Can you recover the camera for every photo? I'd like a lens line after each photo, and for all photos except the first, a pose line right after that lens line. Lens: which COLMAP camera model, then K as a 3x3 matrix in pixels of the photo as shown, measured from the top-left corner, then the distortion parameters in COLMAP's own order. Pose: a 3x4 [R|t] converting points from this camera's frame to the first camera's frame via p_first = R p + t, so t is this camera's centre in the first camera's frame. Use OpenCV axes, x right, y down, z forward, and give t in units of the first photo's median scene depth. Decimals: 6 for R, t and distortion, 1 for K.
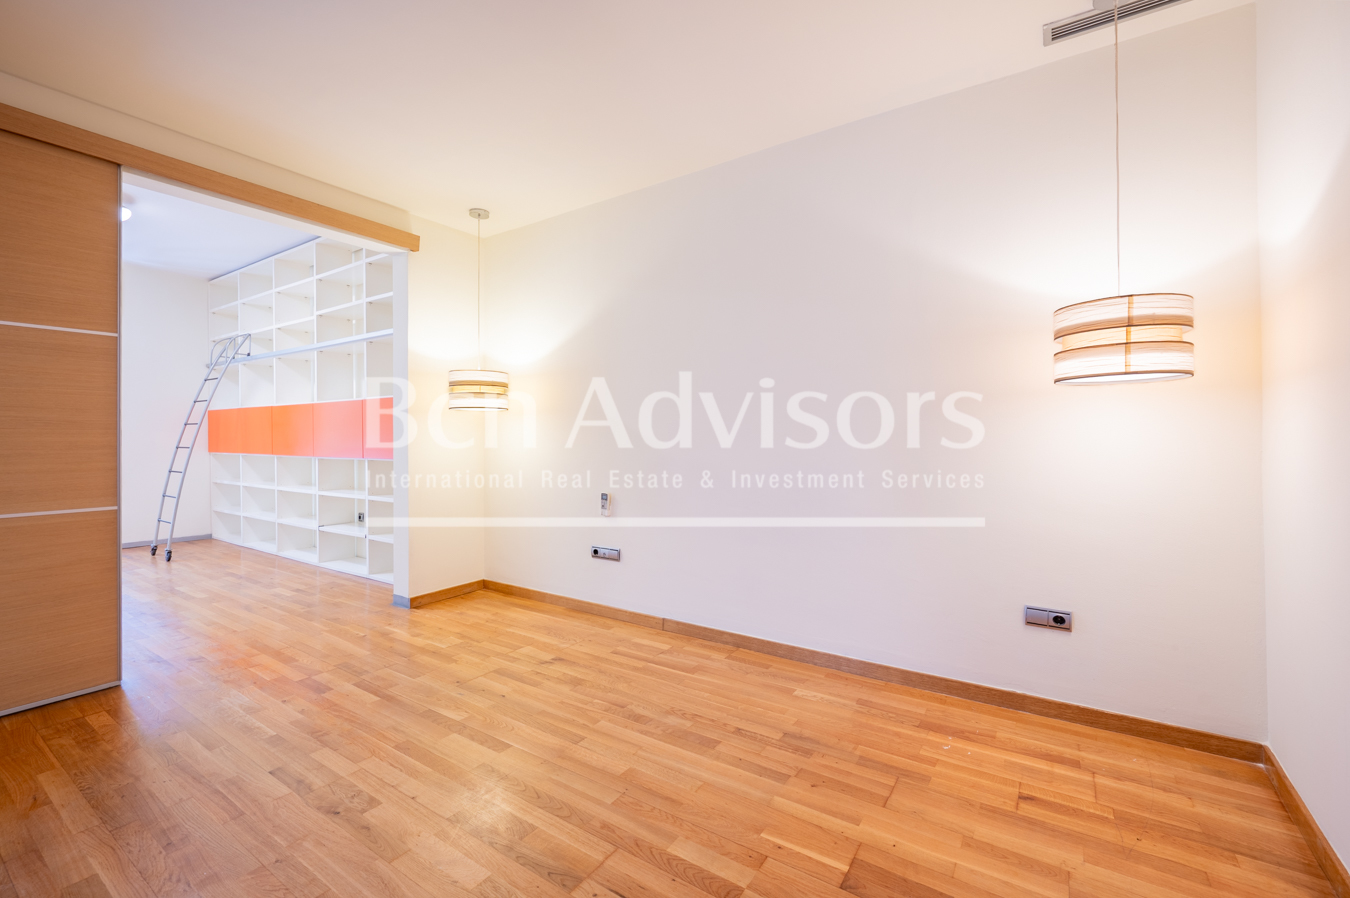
lens RADIAL K [[526.1, 0, 678.0], [0, 526.1, 438.0], [0, 0, 1]] dist [-0.000613, -0.000067]
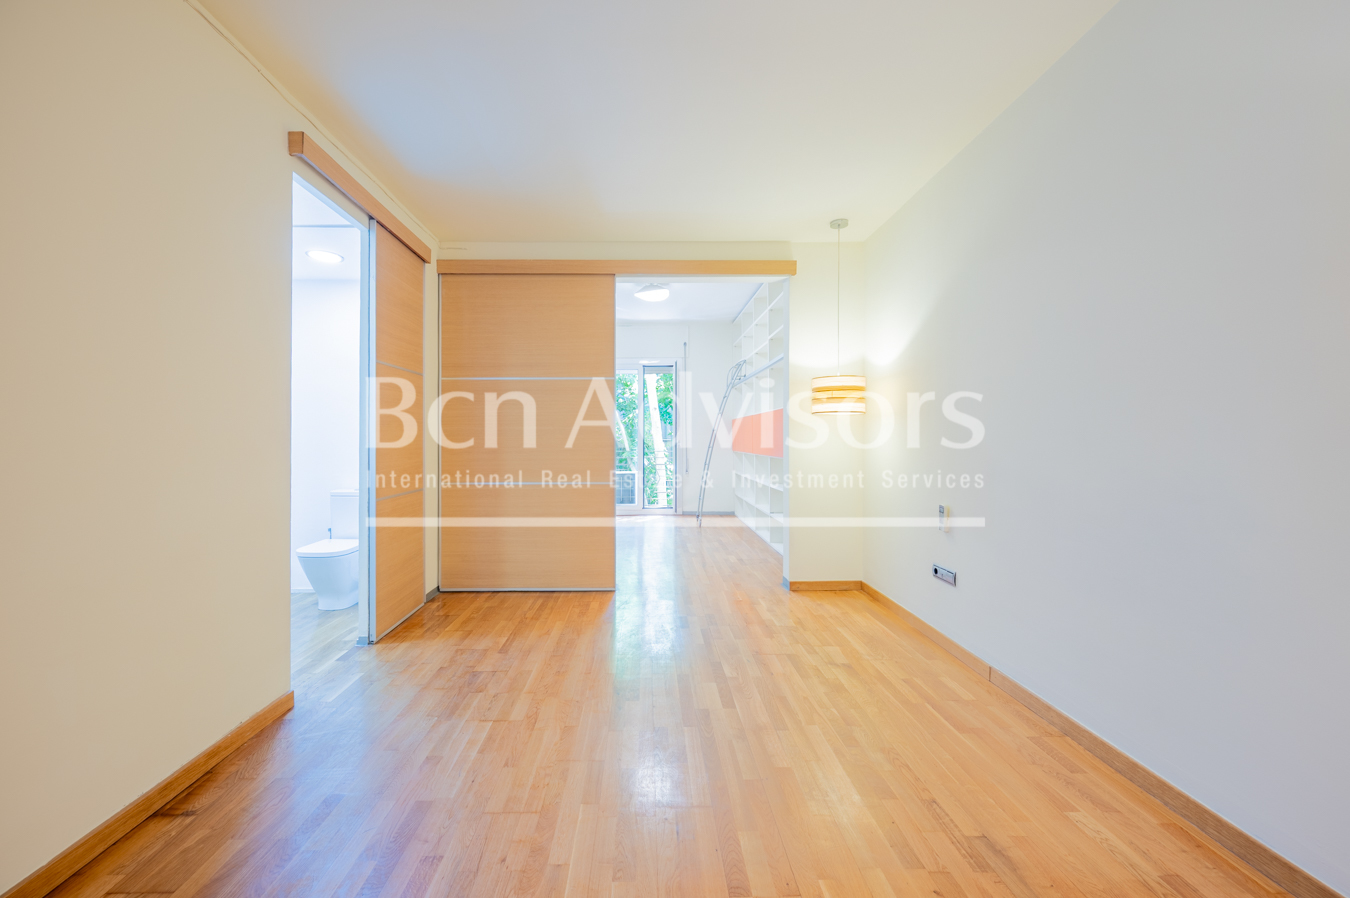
lens RADIAL K [[552.6, 0, 669.6], [0, 552.6, 442.5], [0, 0, 1]] dist [-0.000542, 0.000353]
pose [[0.582082, 0.006253, -0.813106, 0.401607], [-0.001792, 0.999978, 0.006407, -0.004178], [0.813128, -0.002272, 0.582081, 0.120962]]
